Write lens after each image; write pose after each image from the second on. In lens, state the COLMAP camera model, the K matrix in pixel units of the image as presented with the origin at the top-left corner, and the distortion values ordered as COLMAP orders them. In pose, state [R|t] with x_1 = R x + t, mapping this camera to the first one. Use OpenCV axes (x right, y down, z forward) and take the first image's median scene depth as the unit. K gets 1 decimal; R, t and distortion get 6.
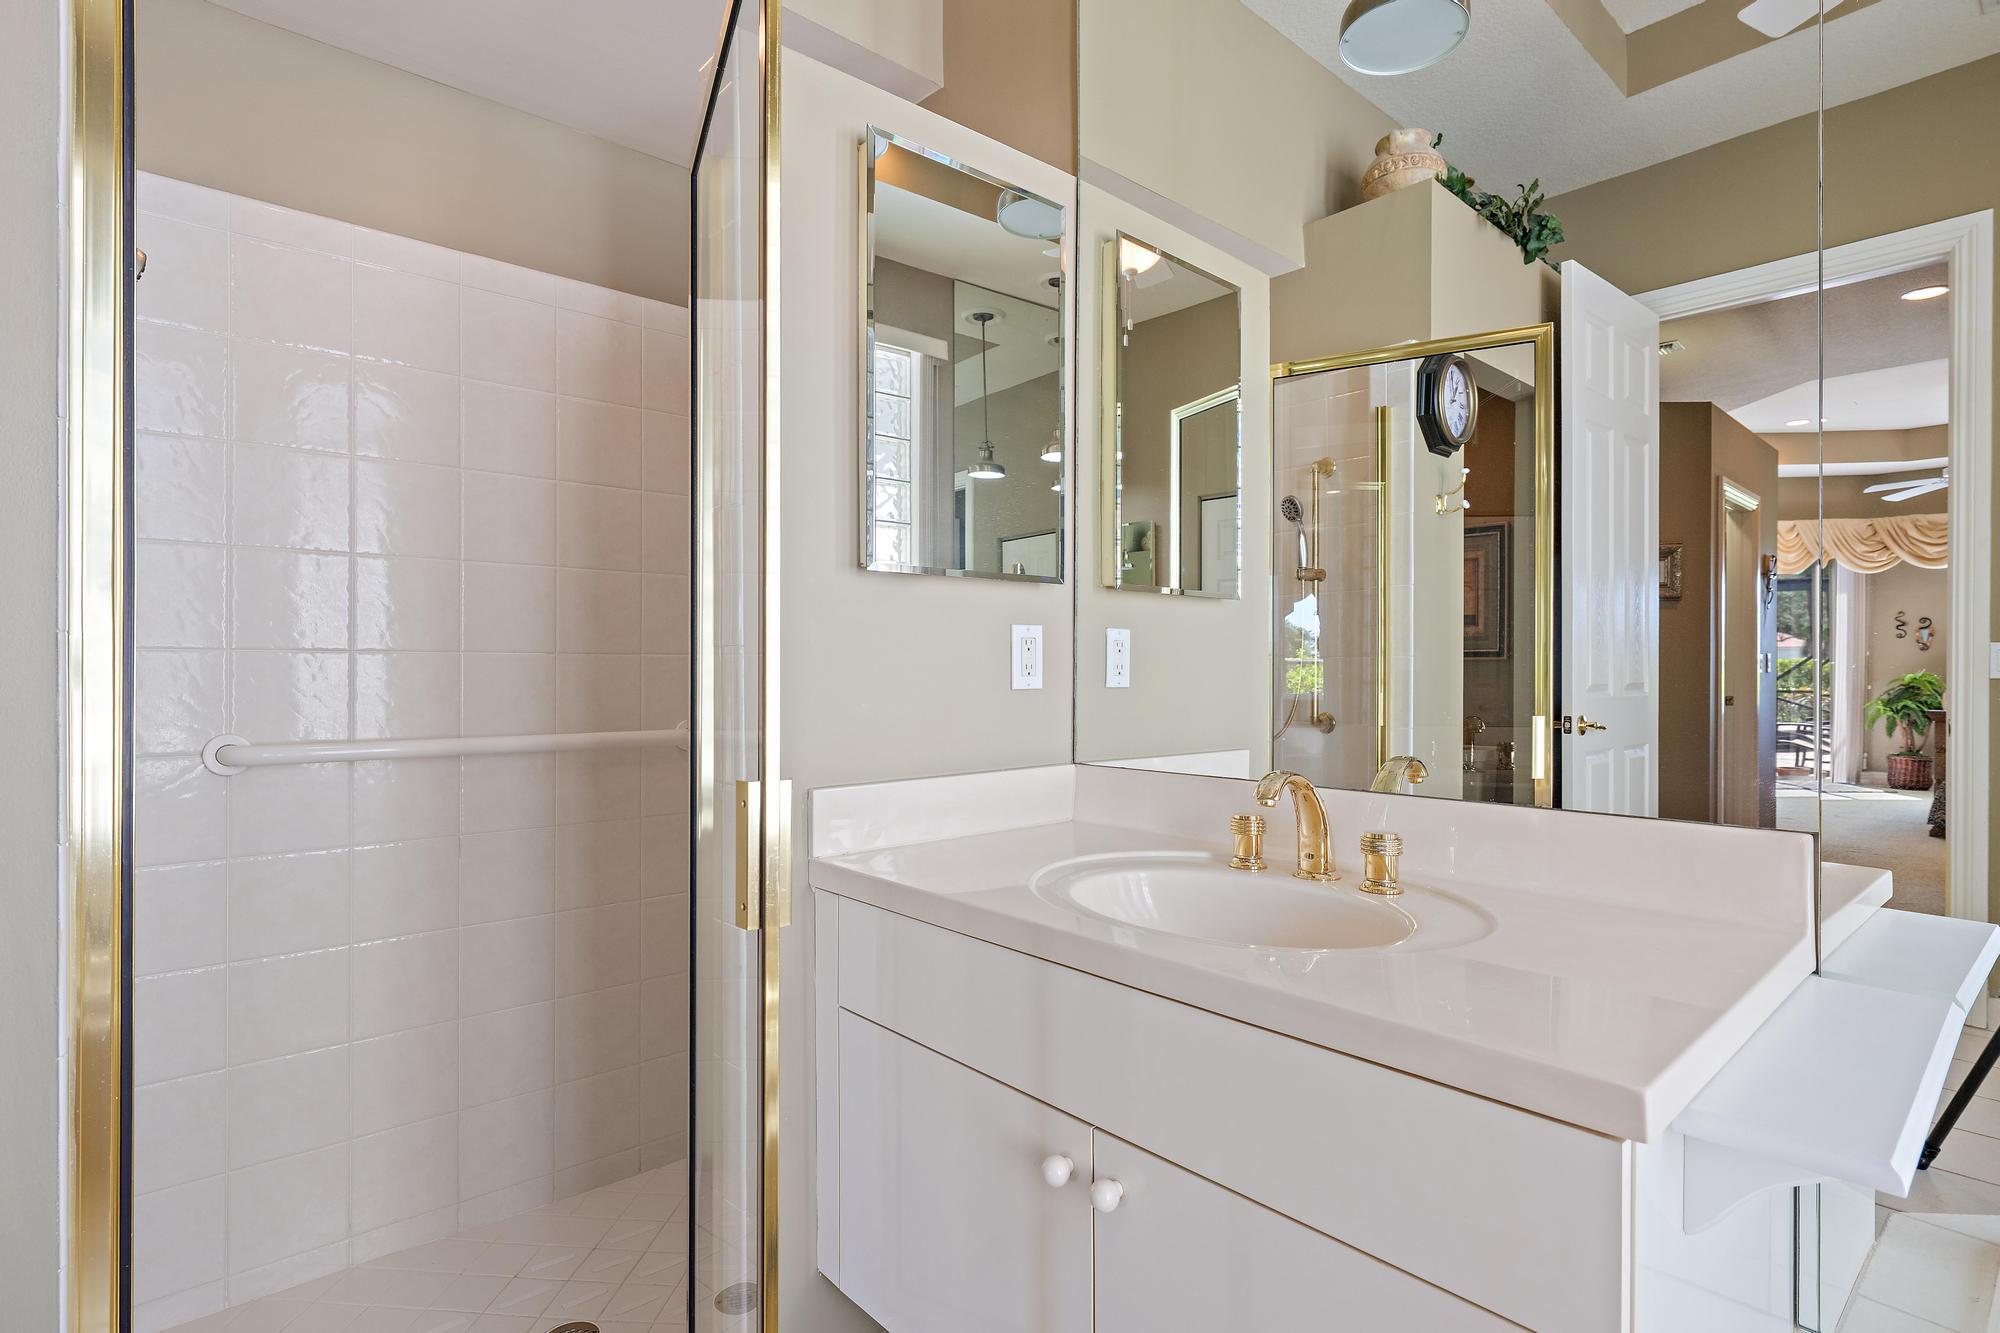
lens RADIAL K [[990.6, 0, 996.2], [0, 990.6, 649.4], [0, 0, 1]] dist [0.002101, 0.000699]
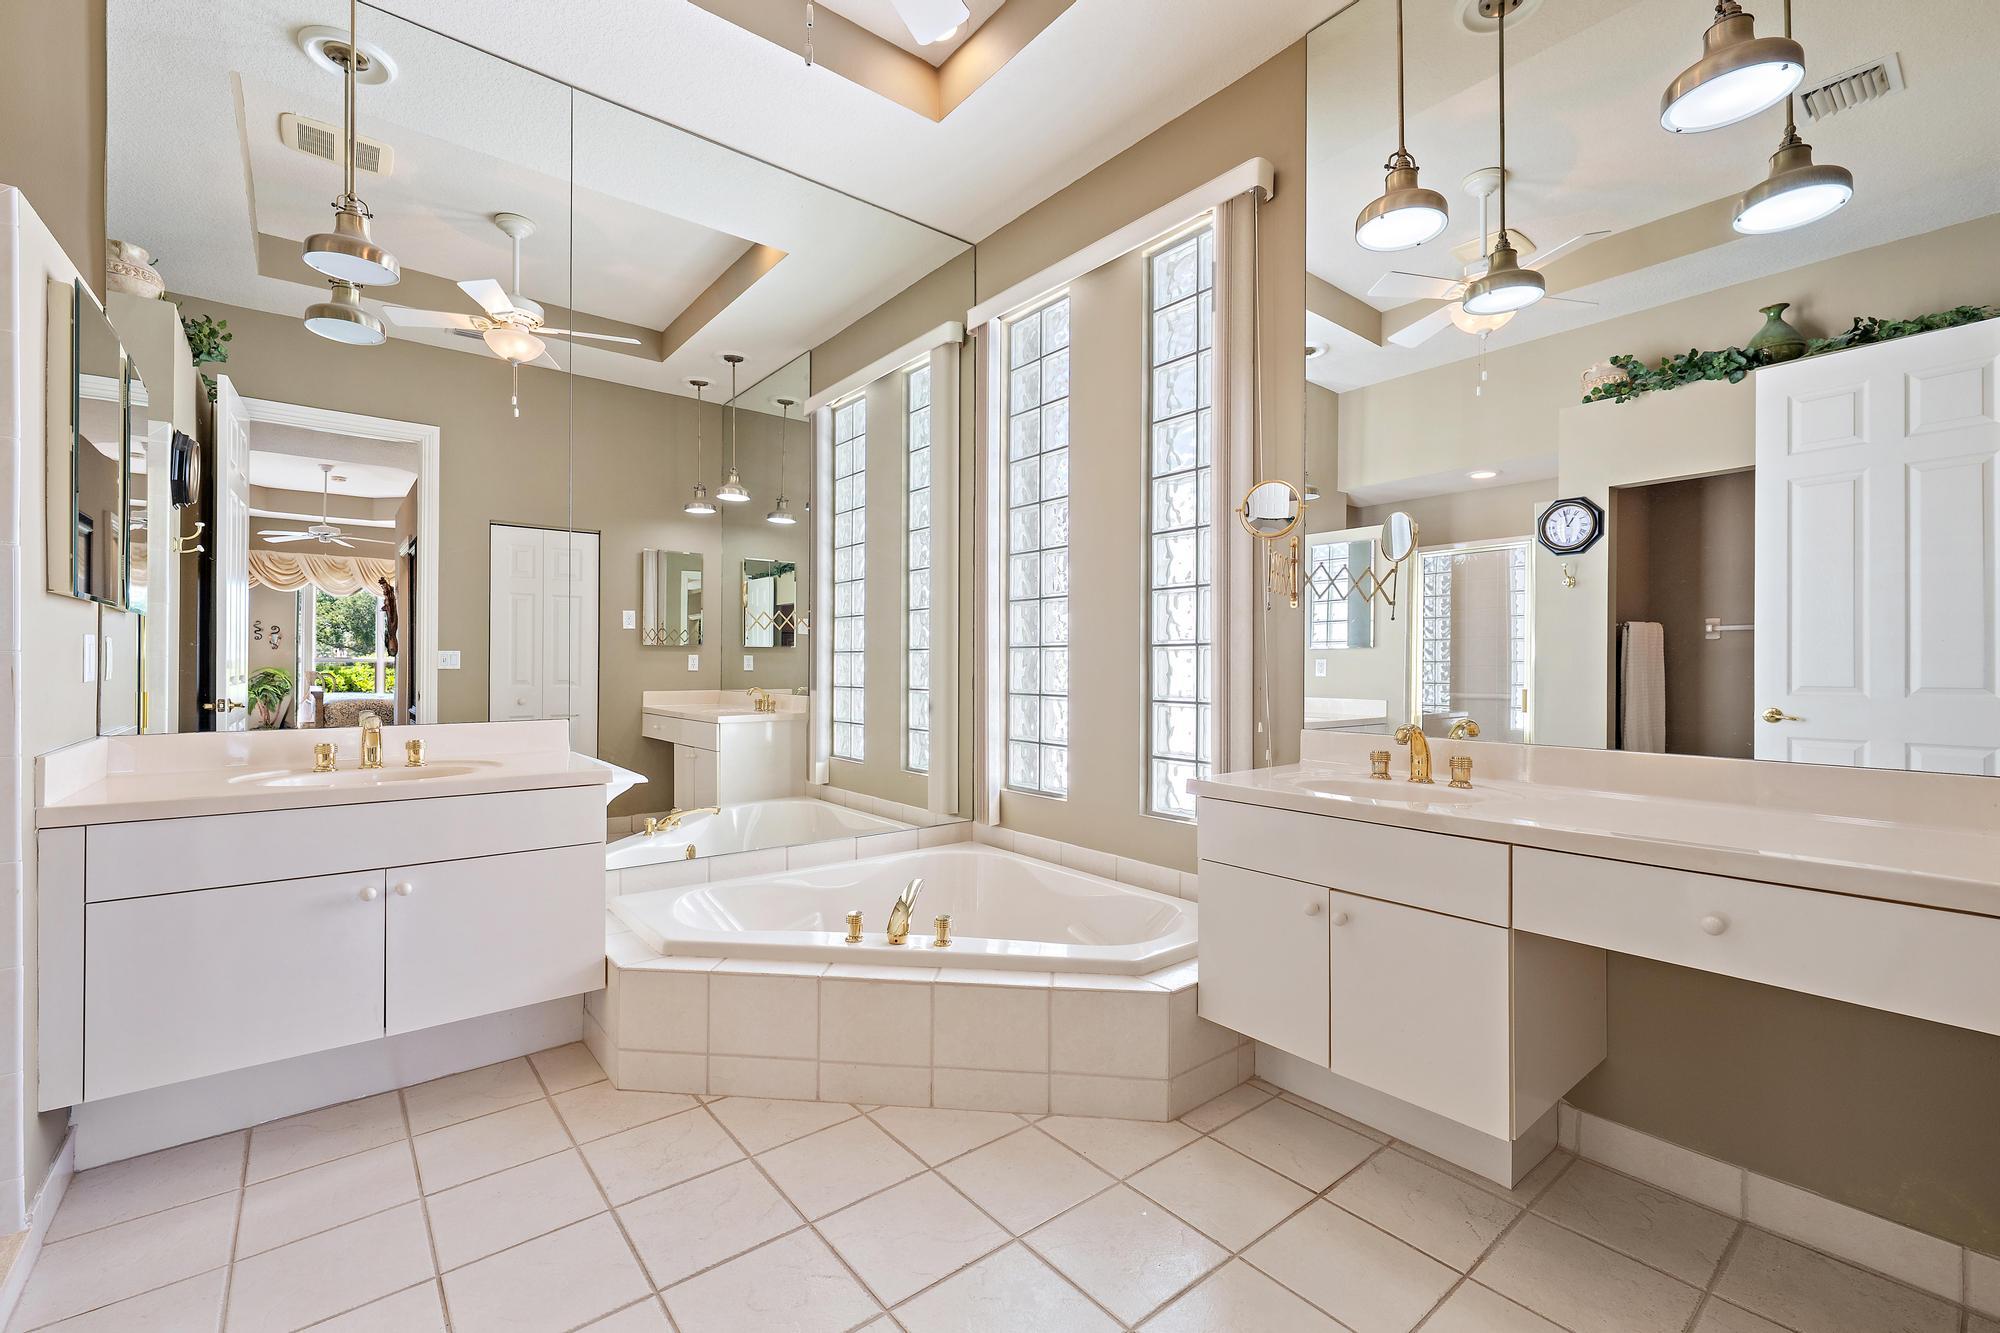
lens RADIAL K [[849.7, 0, 996.5], [0, 849.7, 650.0], [0, 0, 1]] dist [-0.000795, -0.000118]
pose [[0.037960, 0.000082, 0.999279, -0.249208], [-0.004617, 0.999989, 0.000094, -0.003166], [-0.999269, -0.004617, 0.037960, -0.061145]]
